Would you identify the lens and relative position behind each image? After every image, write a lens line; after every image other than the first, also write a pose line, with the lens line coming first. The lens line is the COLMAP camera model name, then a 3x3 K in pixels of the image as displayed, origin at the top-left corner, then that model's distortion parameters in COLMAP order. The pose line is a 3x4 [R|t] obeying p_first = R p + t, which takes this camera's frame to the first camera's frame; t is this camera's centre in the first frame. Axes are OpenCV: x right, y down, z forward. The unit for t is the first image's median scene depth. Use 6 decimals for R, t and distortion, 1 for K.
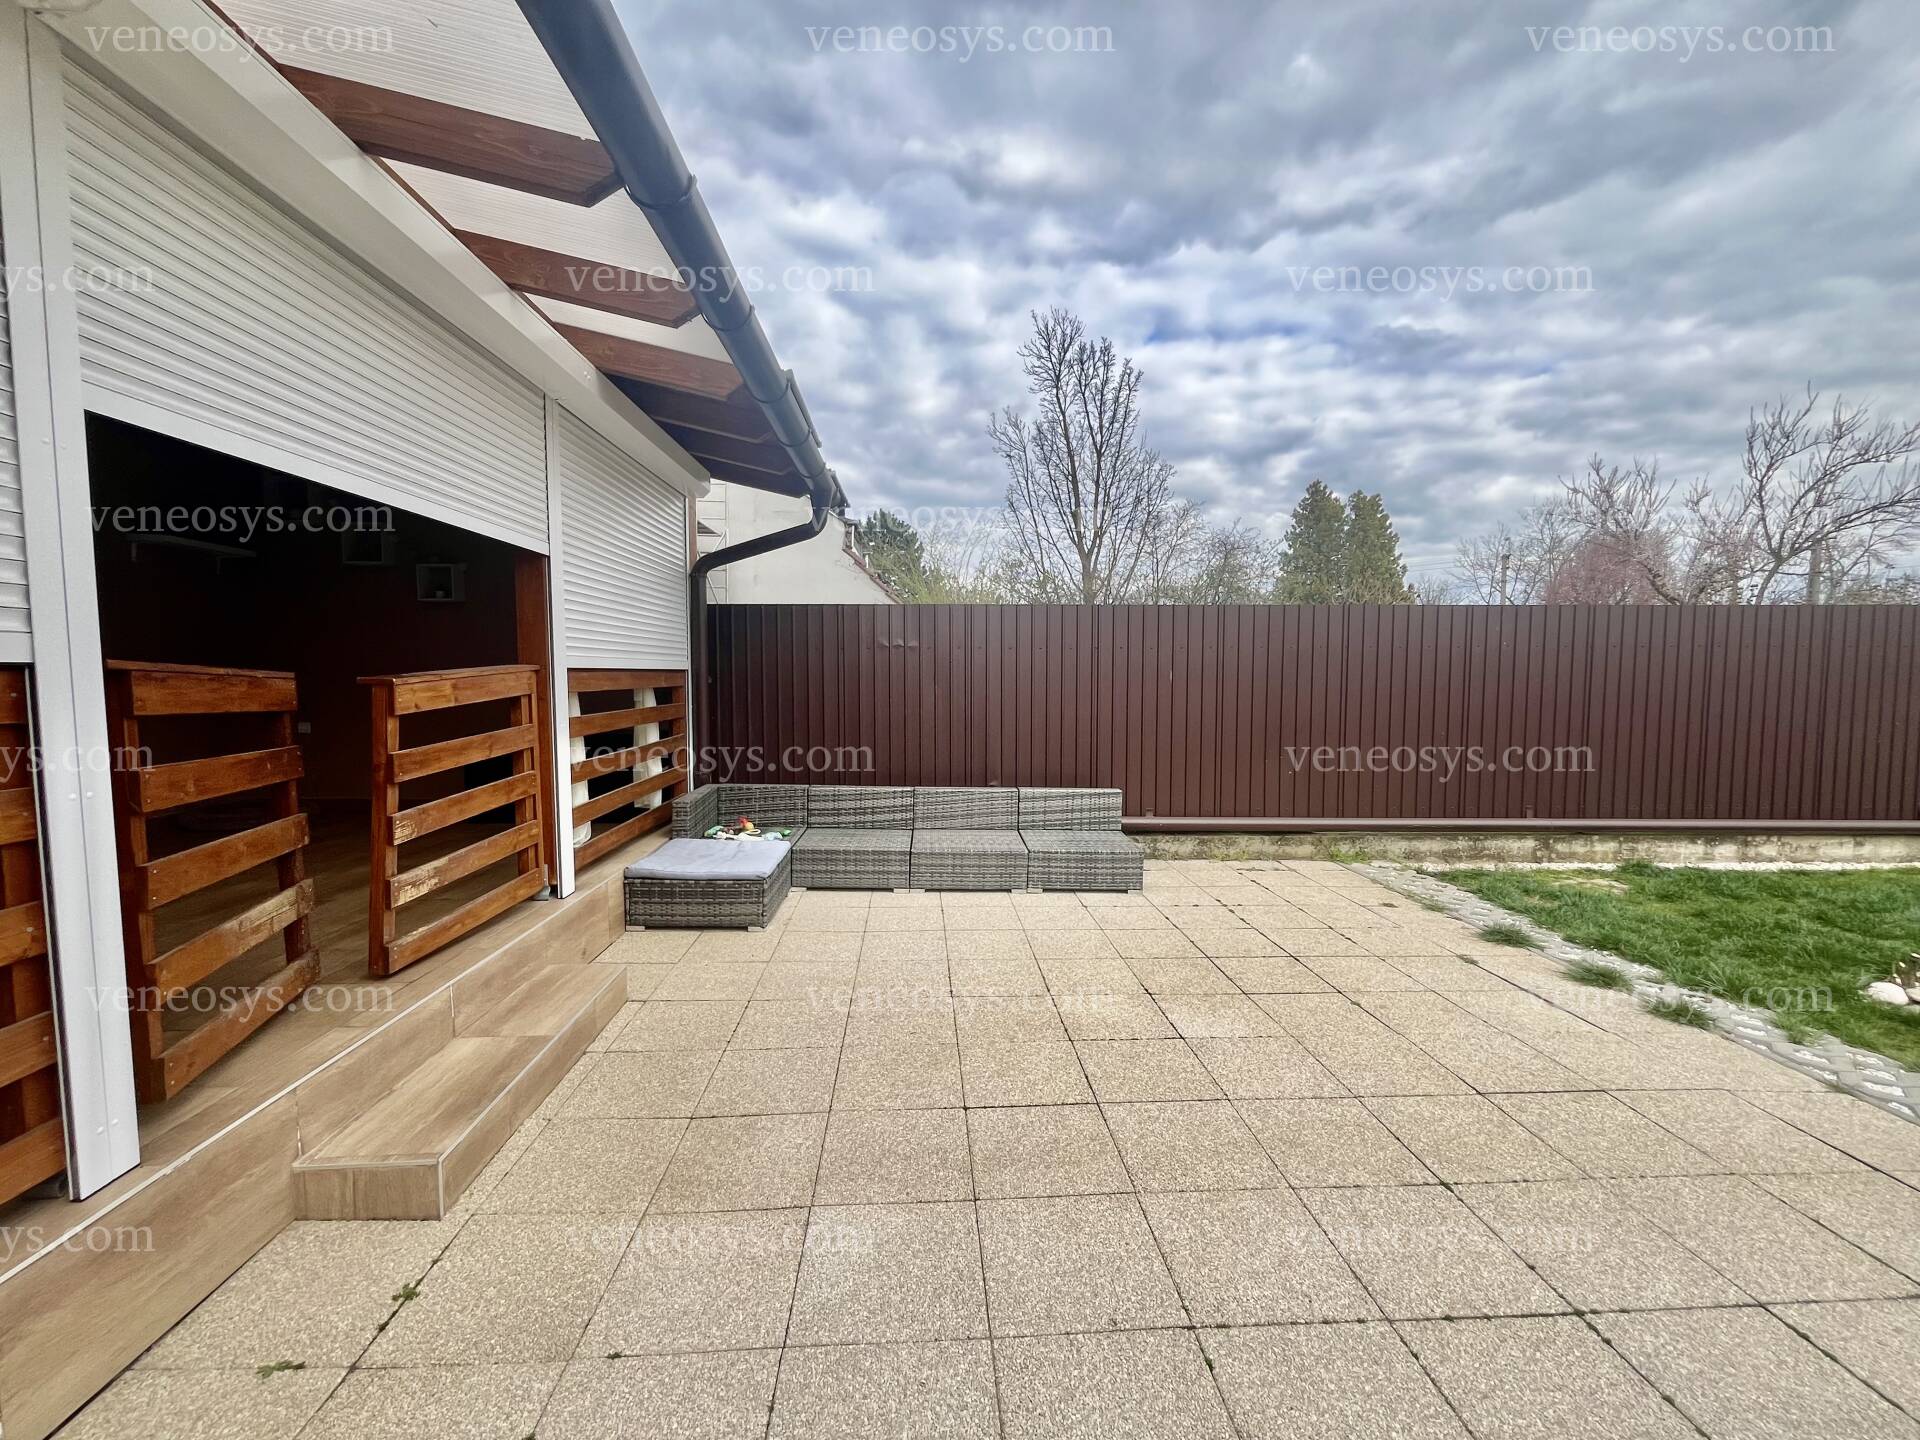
lens RADIAL K [[774.7, 0, 955.1], [0, 774.7, 722.8], [0, 0, 1]] dist [-0.000279, -0.000620]
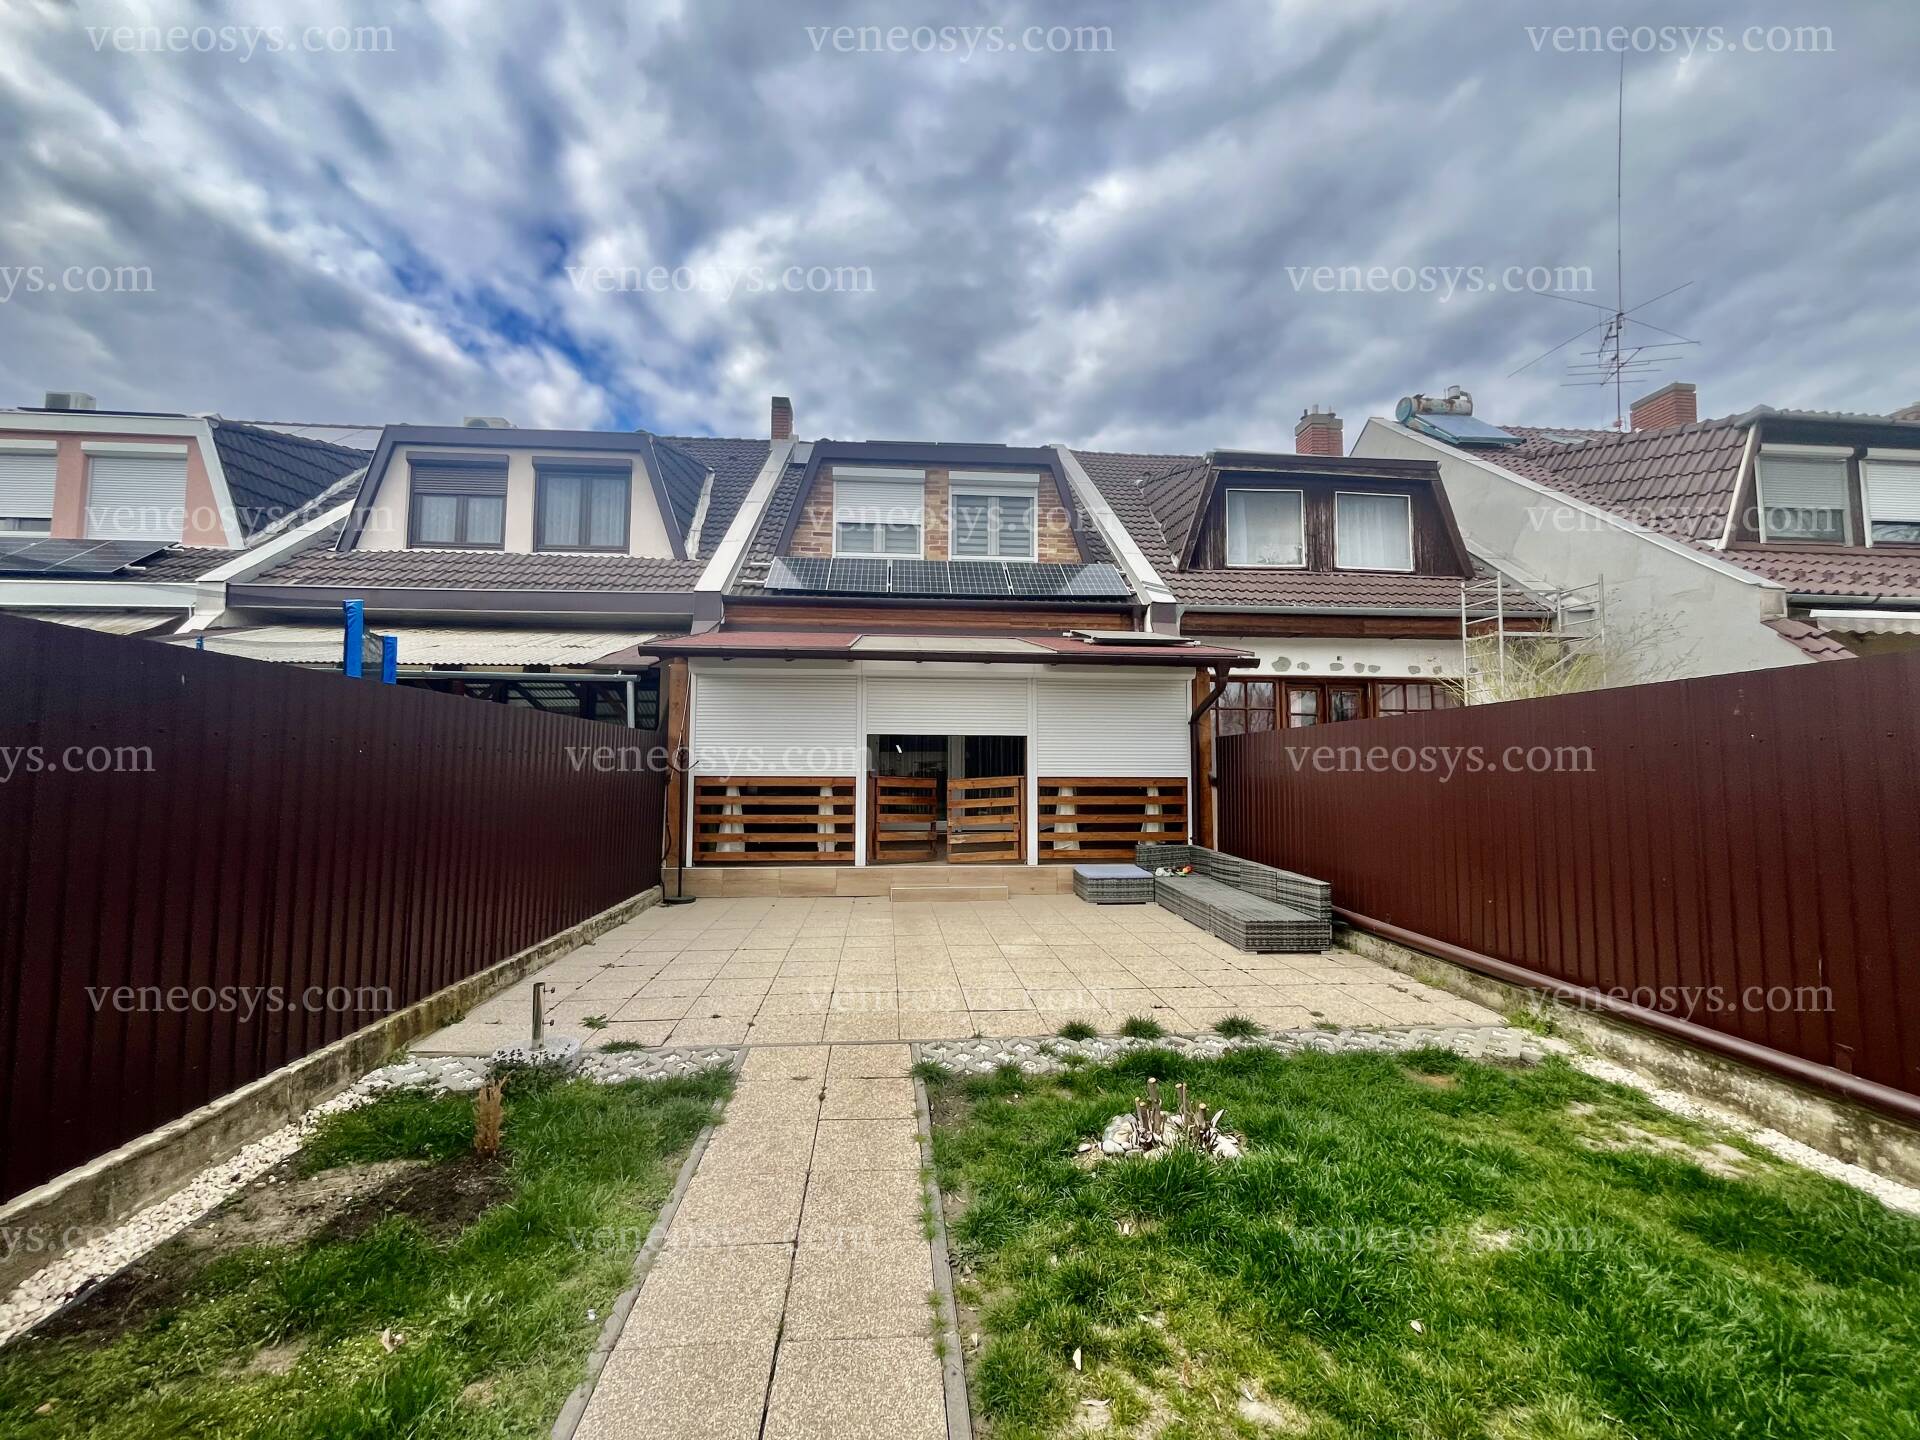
lens RADIAL K [[774.7, 0, 960.4], [0, 774.7, 717.2], [0, 0, 1]] dist [-0.000279, -0.000620]
pose [[0.041486, -0.073657, -0.996420, 1.282225], [-0.067057, 0.994825, -0.076331, -0.033173], [0.996886, 0.069983, 0.036333, 0.385574]]
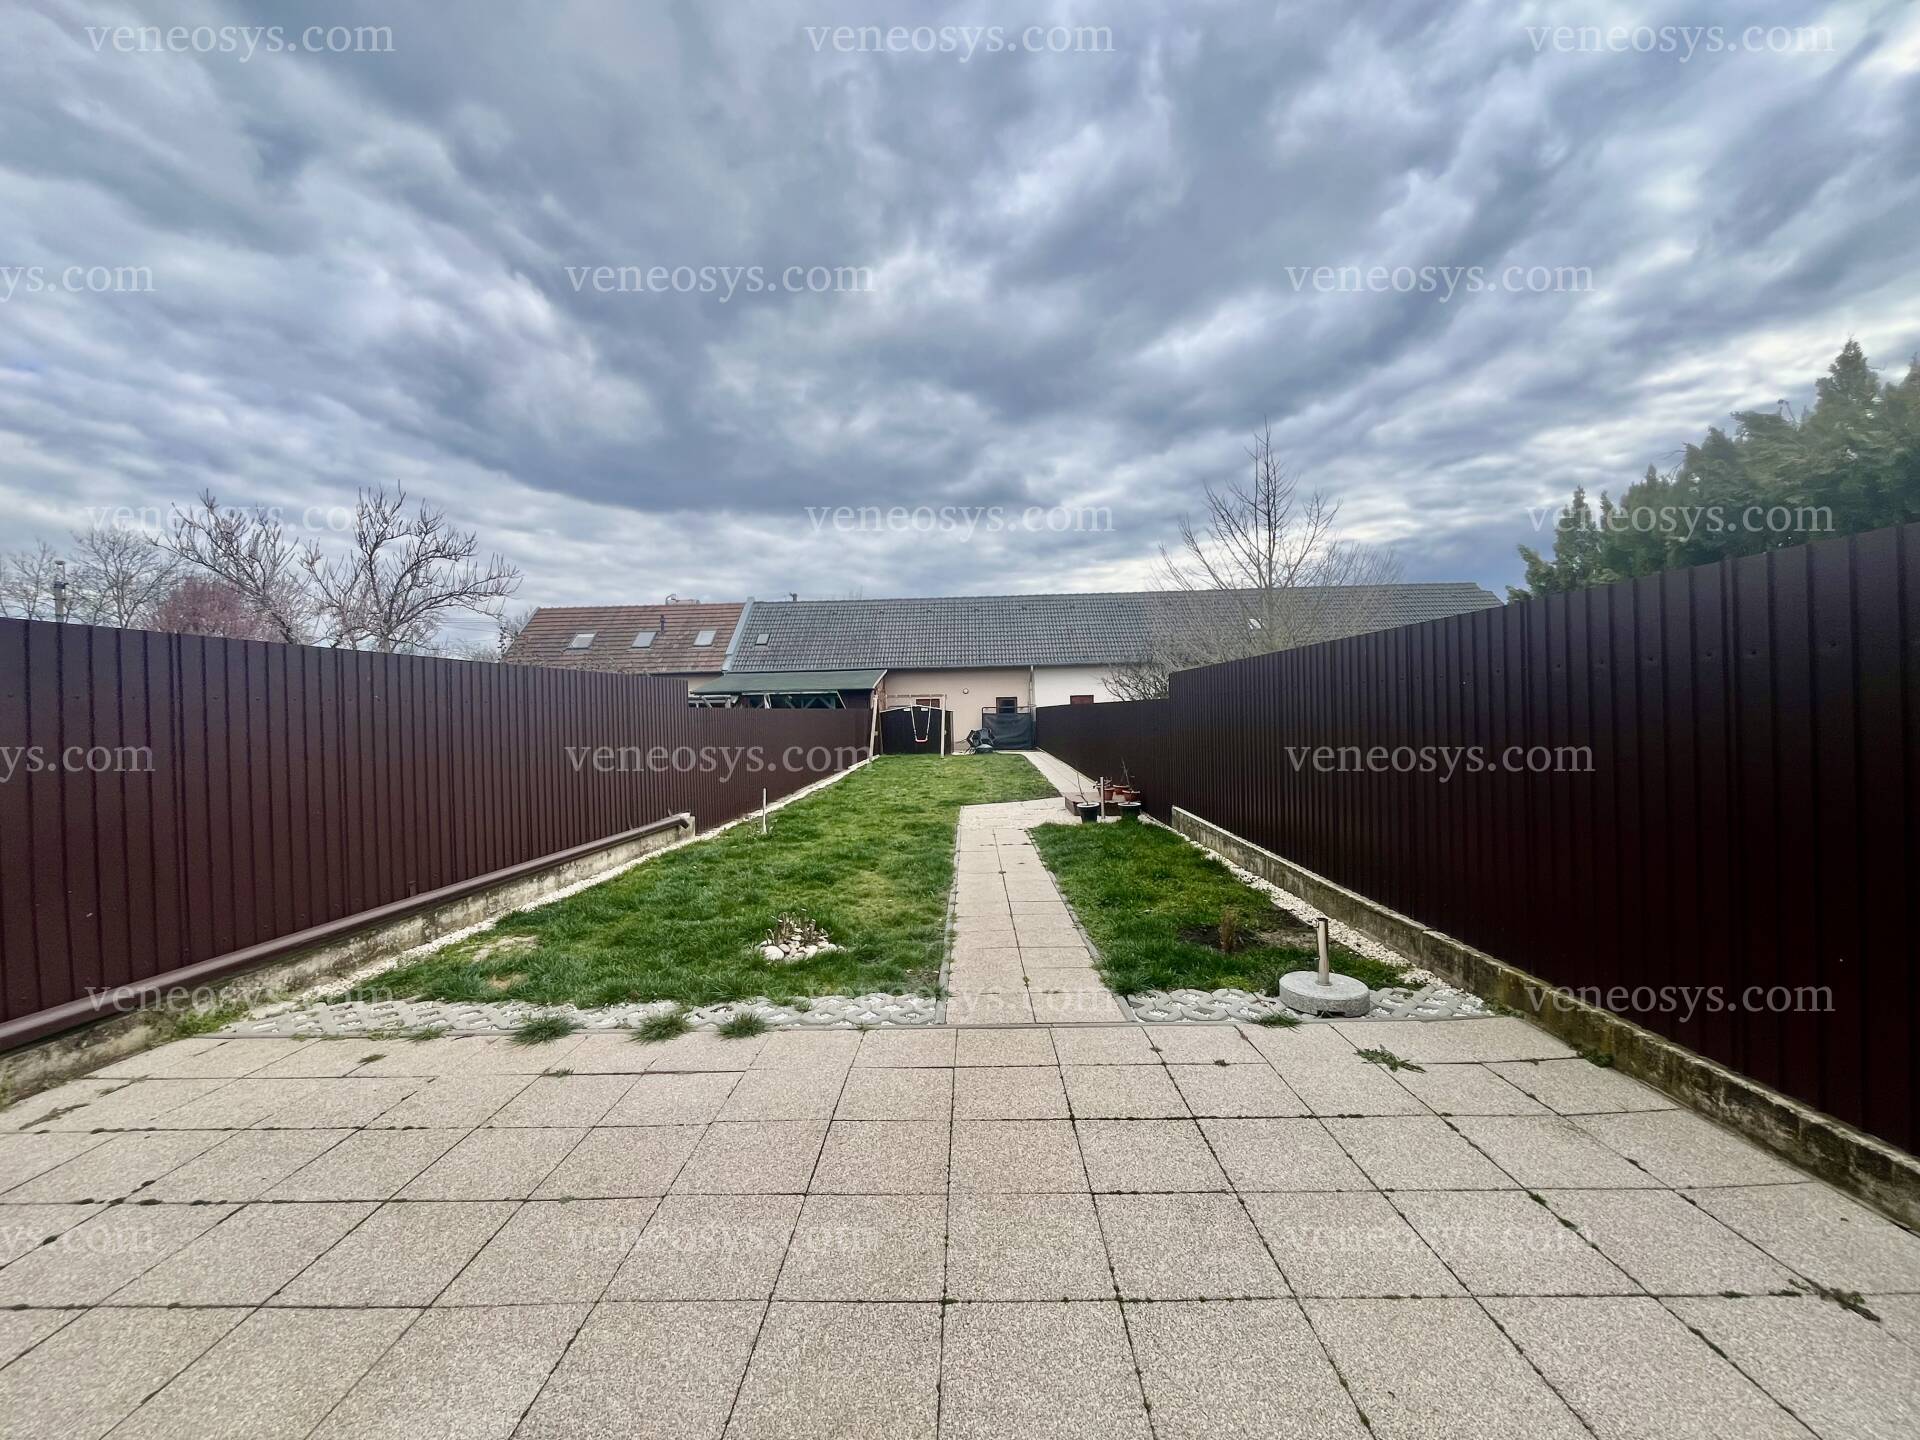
lens RADIAL K [[774.7, 0, 956.2], [0, 774.7, 725.7], [0, 0, 1]] dist [-0.000279, -0.000620]
pose [[0.075038, -0.019322, 0.996993, -0.090504], [0.084494, 0.996340, 0.012950, -0.029537], [-0.993594, 0.083269, 0.076396, 0.309038]]
